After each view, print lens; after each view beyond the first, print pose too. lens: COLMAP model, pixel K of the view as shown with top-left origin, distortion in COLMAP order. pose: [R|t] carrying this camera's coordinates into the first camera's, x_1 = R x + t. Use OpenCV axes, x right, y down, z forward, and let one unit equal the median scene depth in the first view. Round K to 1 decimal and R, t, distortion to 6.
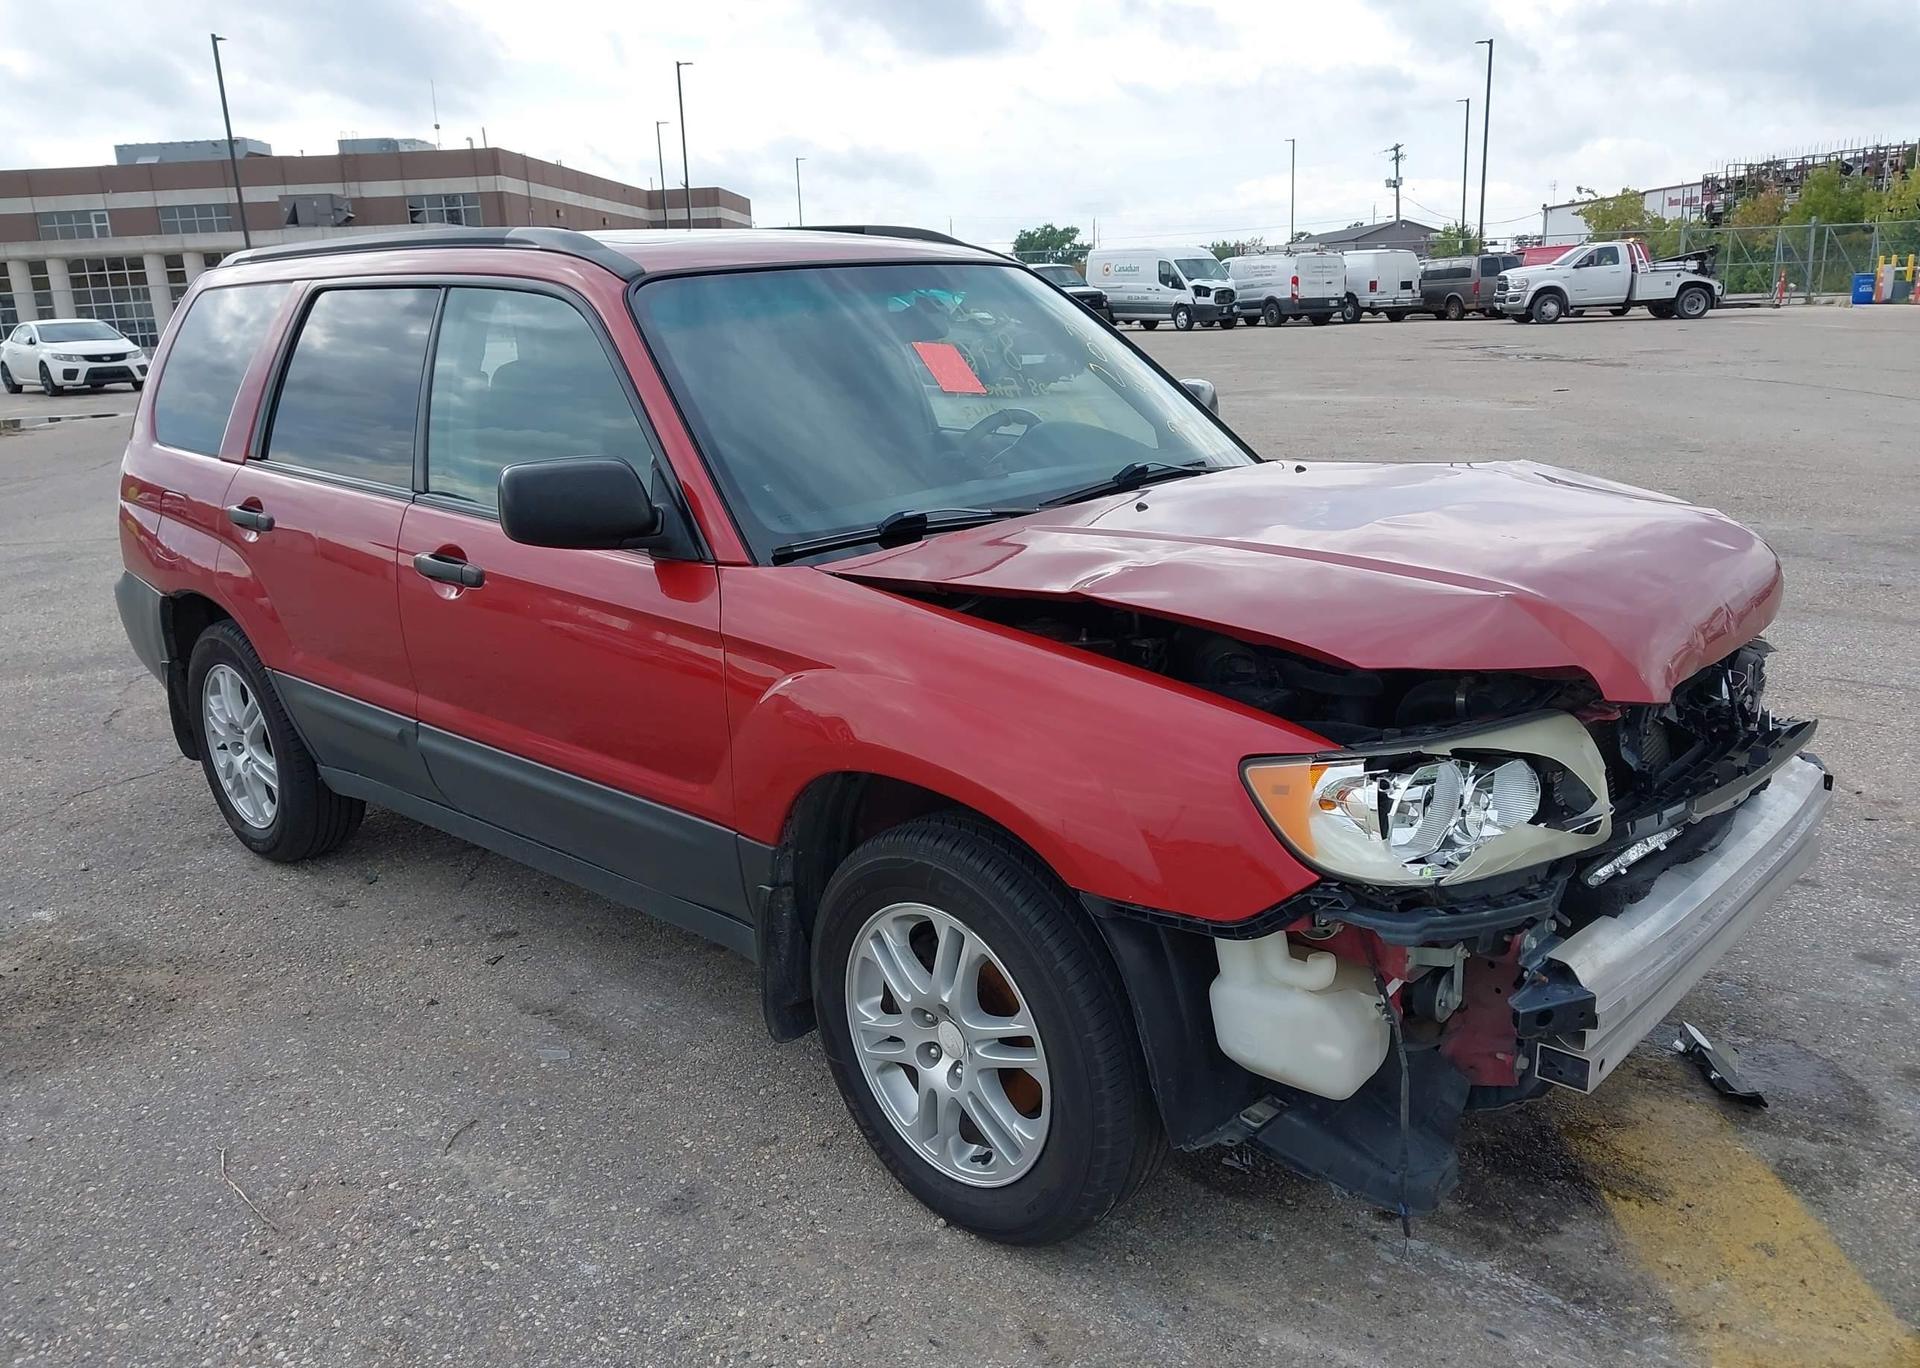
lens RADIAL K [[1541.2, 0, 952.0], [0, 1541.2, 687.4], [0, 0, 1]] dist [0.007804, -0.008033]
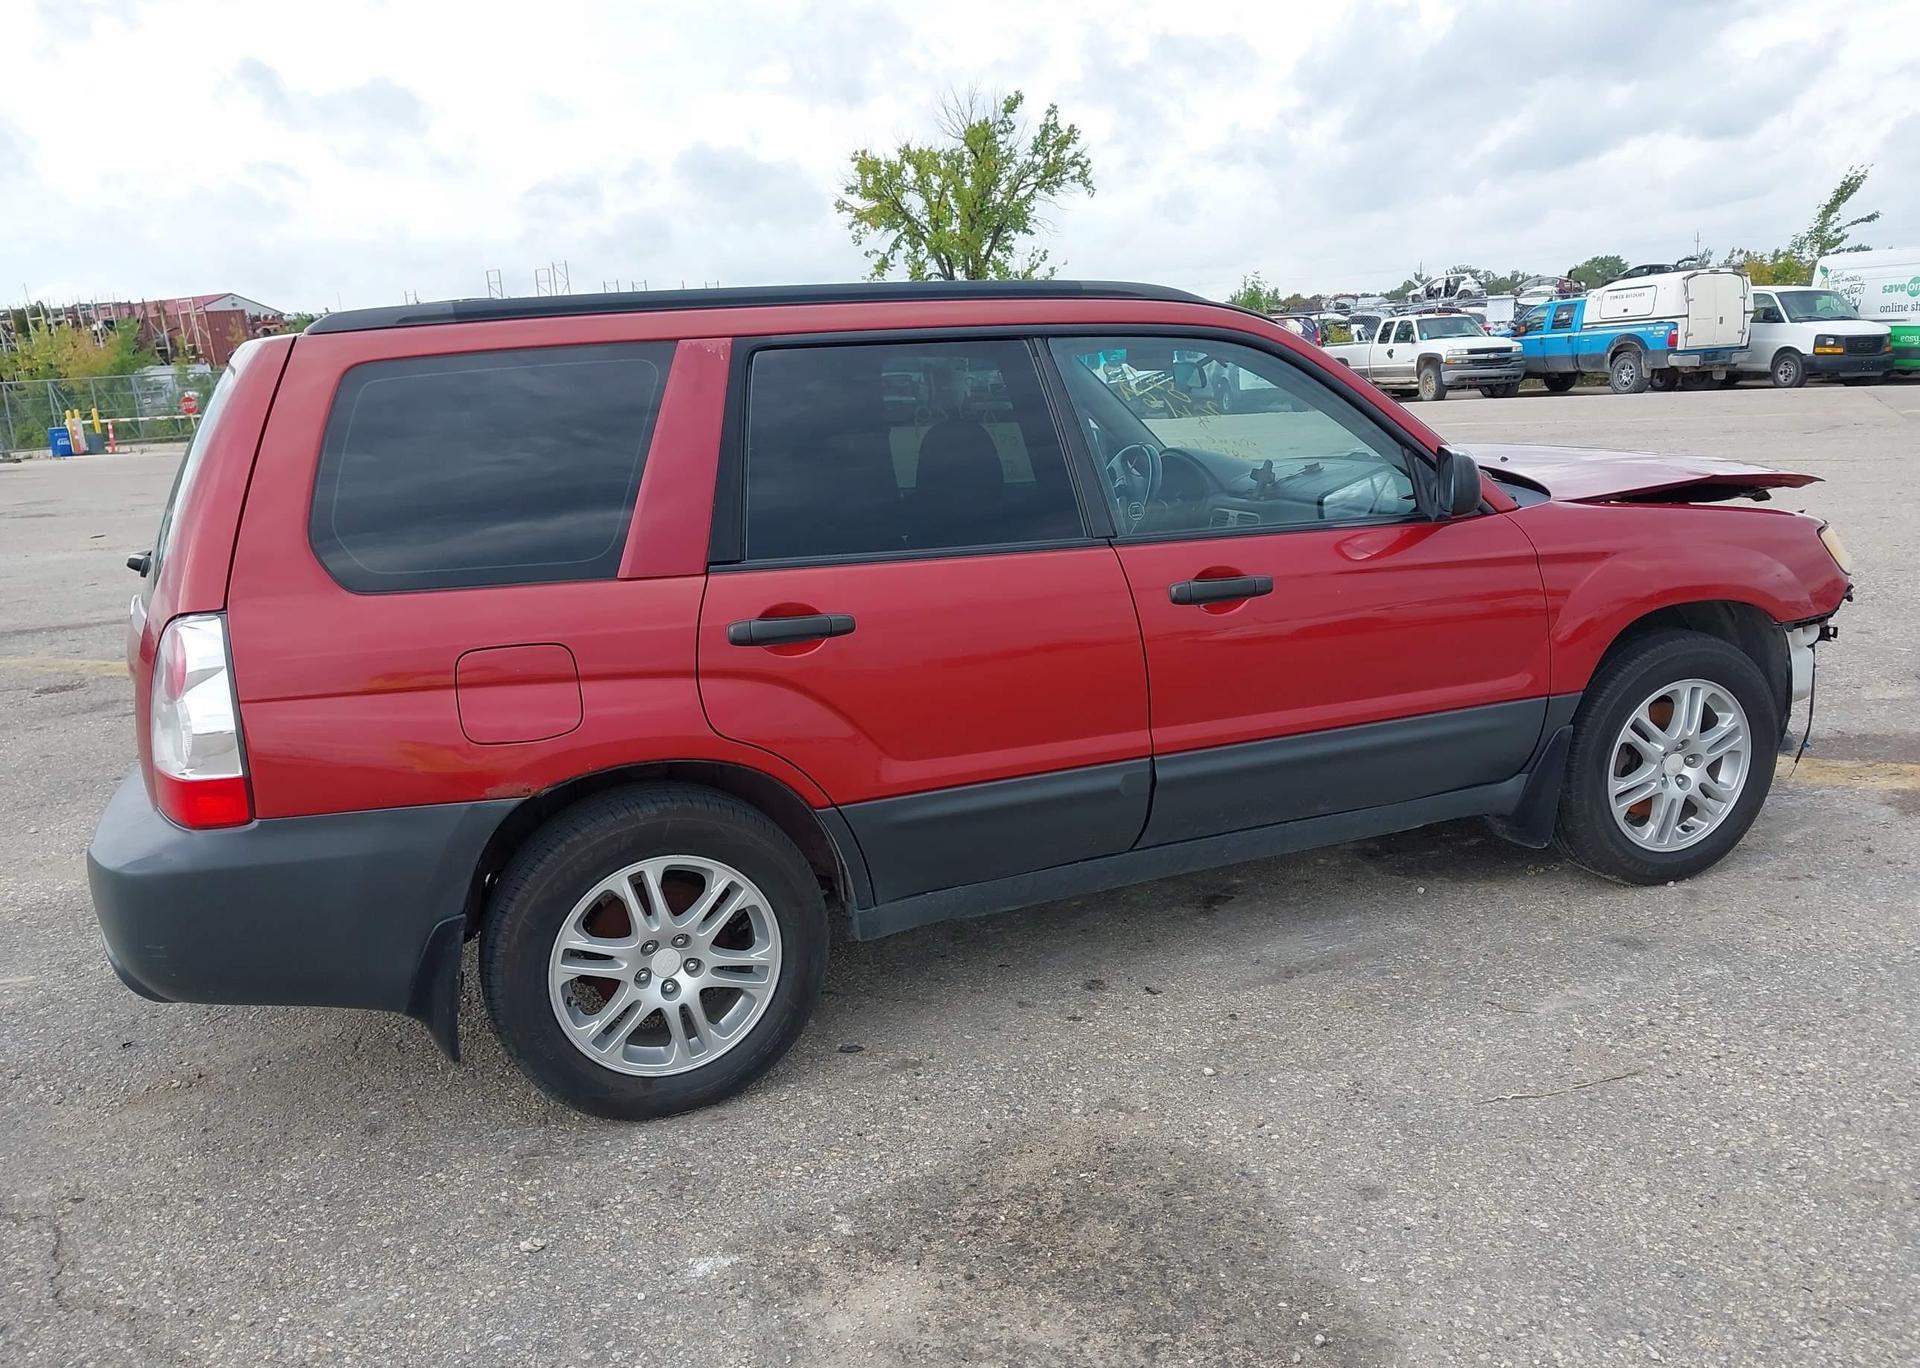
lens RADIAL K [[1523.6, 0, 966.5], [0, 1523.6, 693.9], [0, 0, 1]] dist [0.021130, -0.031354]
pose [[0.413545, -0.188485, 0.890760, -0.982268], [0.272341, 0.959153, 0.076520, -0.098267], [-0.868799, 0.210946, 0.447985, 0.507421]]
